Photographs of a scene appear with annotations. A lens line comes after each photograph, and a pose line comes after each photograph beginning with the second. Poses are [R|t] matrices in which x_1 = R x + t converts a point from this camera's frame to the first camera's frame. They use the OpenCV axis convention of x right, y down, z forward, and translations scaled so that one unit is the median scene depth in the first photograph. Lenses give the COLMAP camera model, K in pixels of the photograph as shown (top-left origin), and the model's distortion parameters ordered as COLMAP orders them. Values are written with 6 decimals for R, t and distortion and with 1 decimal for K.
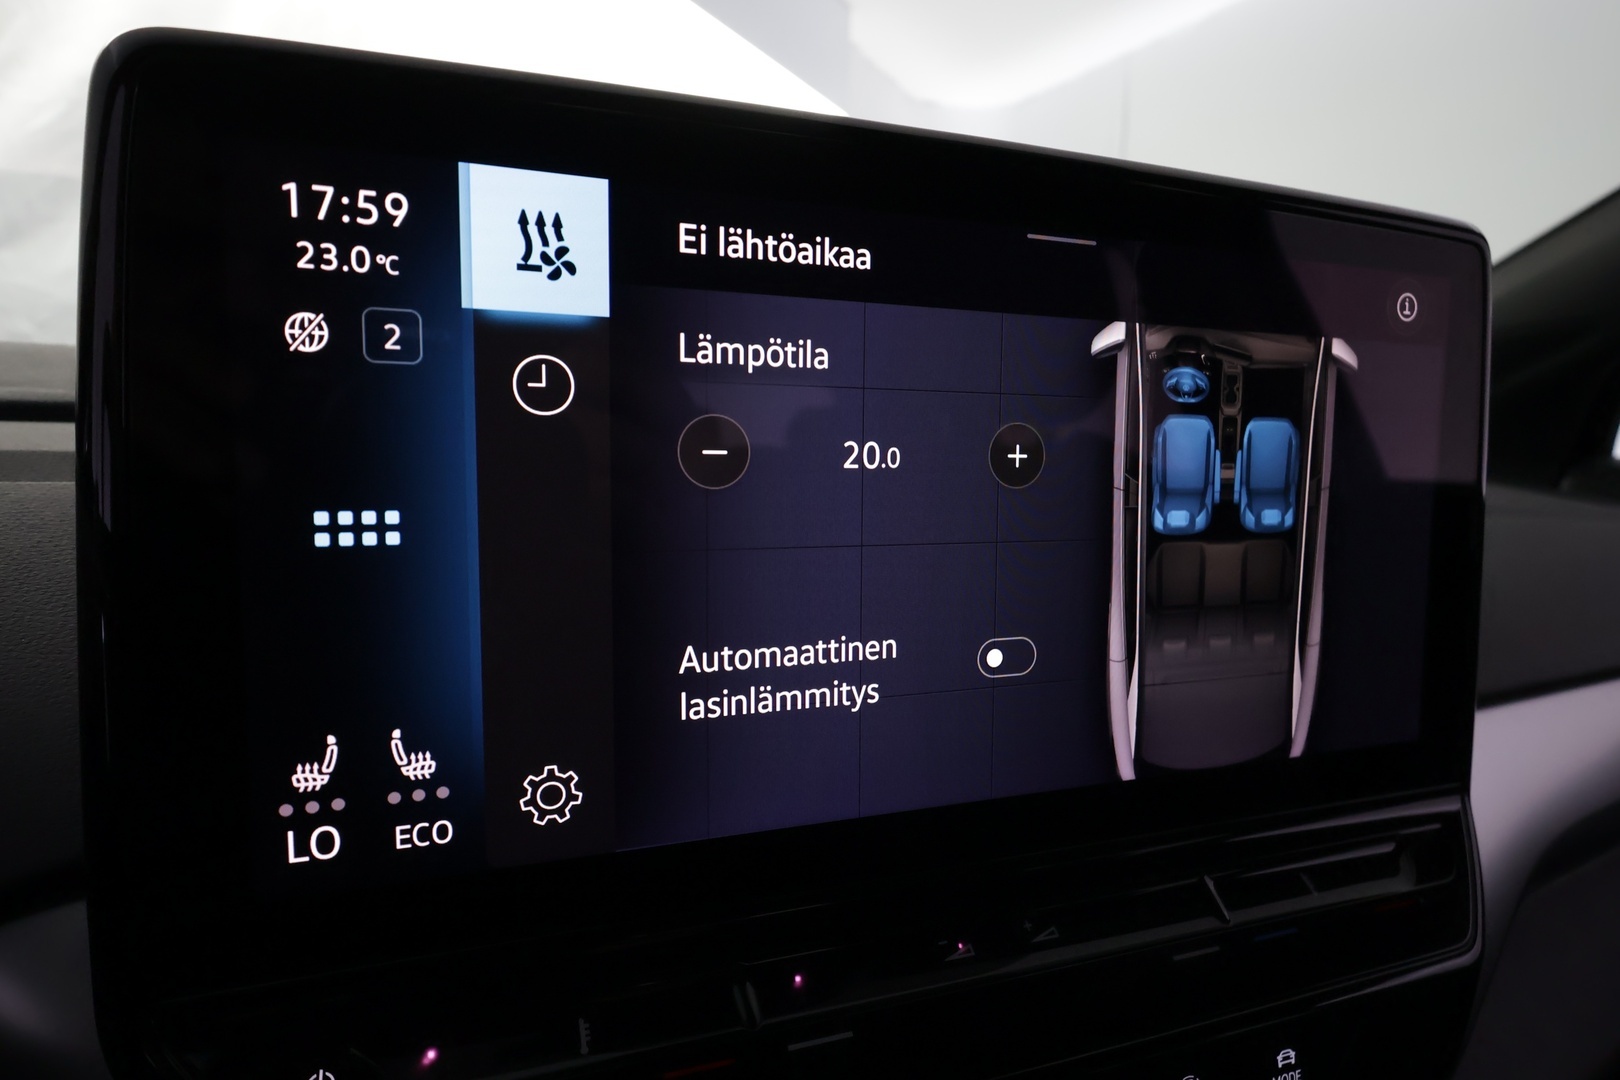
lens RADIAL K [[975.5, 0, 800.6], [0, 975.5, 549.5], [0, 0, 1]] dist [0.028680, -0.008206]
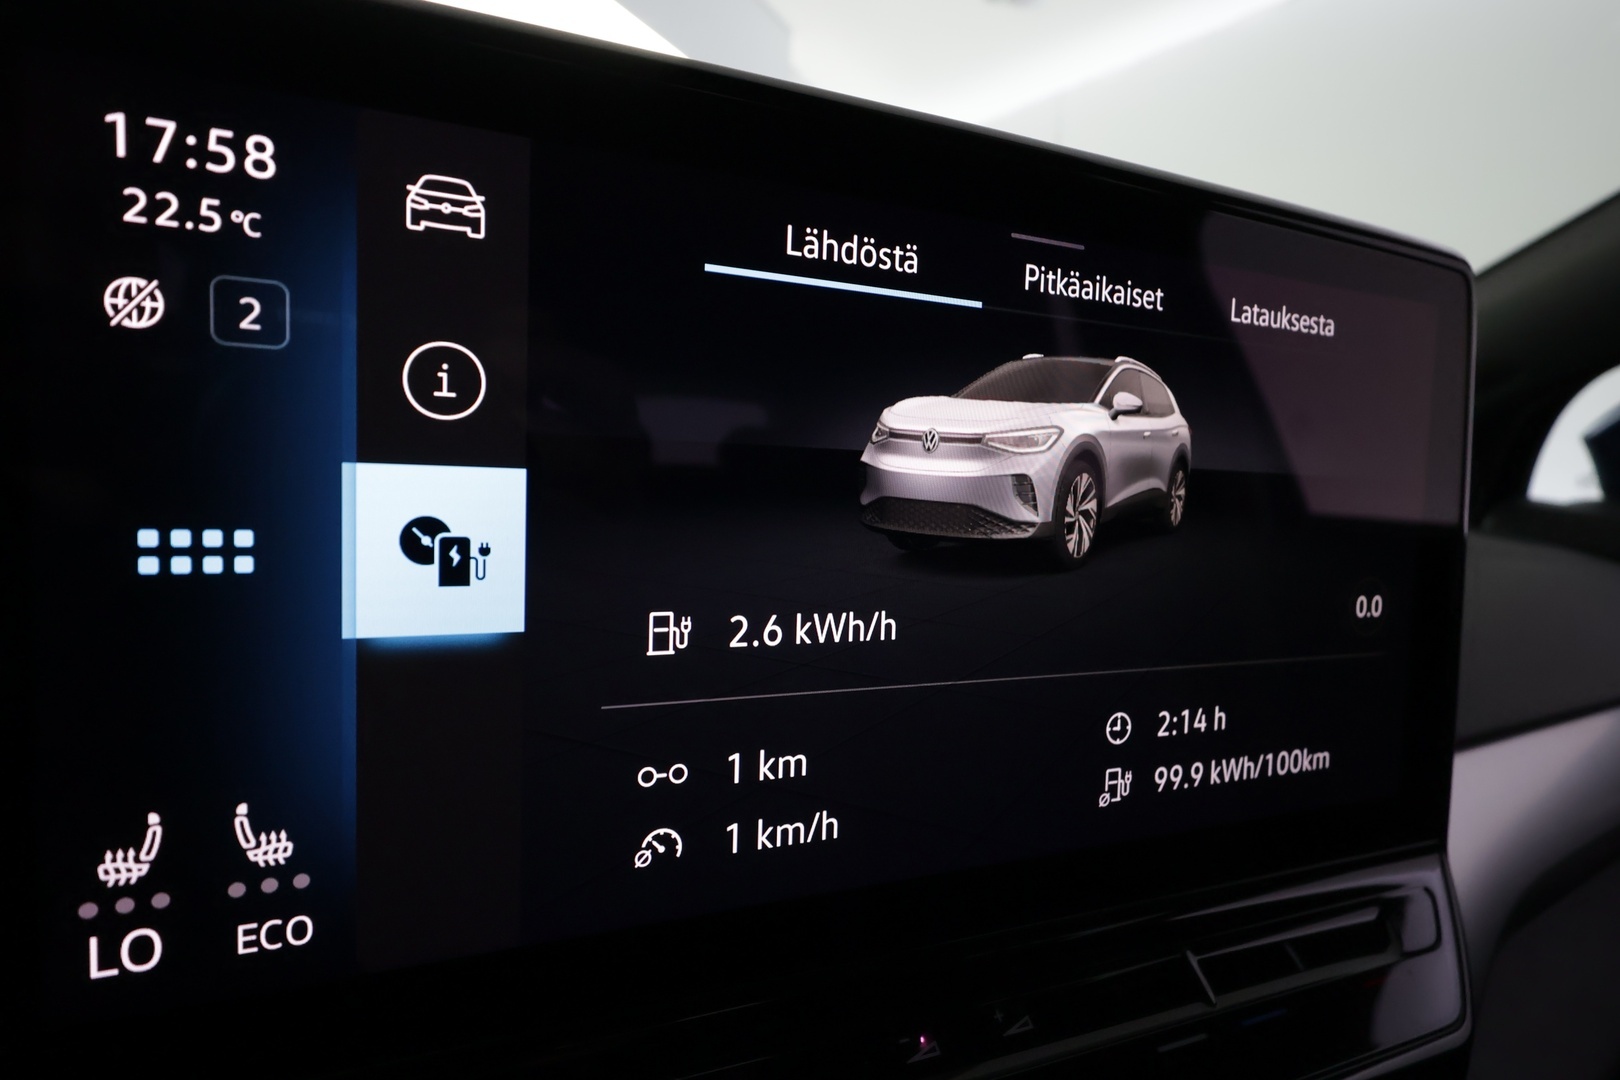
lens RADIAL K [[975.5, 0, 806.7], [0, 975.5, 550.2], [0, 0, 1]] dist [0.028680, -0.008206]
pose [[0.996777, 0.020037, 0.077679, -0.019812], [-0.018448, 0.999607, -0.021128, -0.014042], [-0.078072, 0.019627, 0.996754, 0.155823]]
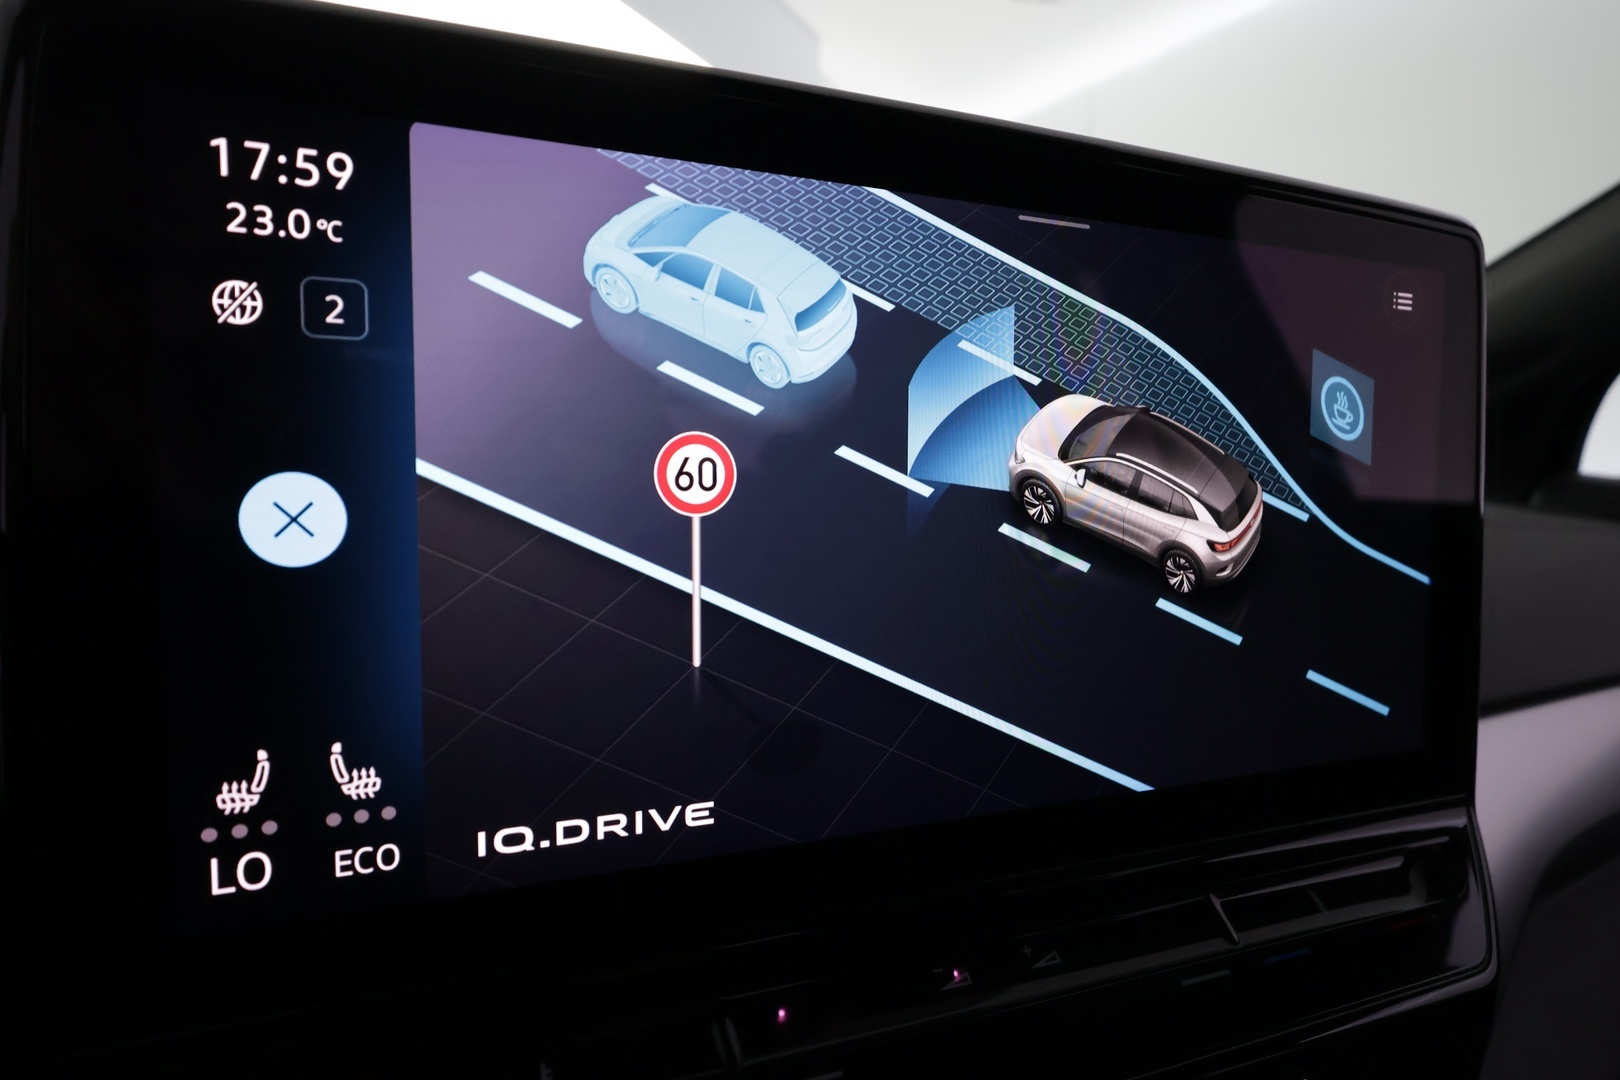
lens RADIAL K [[975.5, 0, 807.9], [0, 975.5, 548.9], [0, 0, 1]] dist [0.028680, -0.008206]
pose [[0.999504, -0.004131, 0.031232, -0.005818], [0.004976, 0.999622, -0.027038, 0.030288], [-0.031109, 0.027180, 0.999146, 0.075631]]
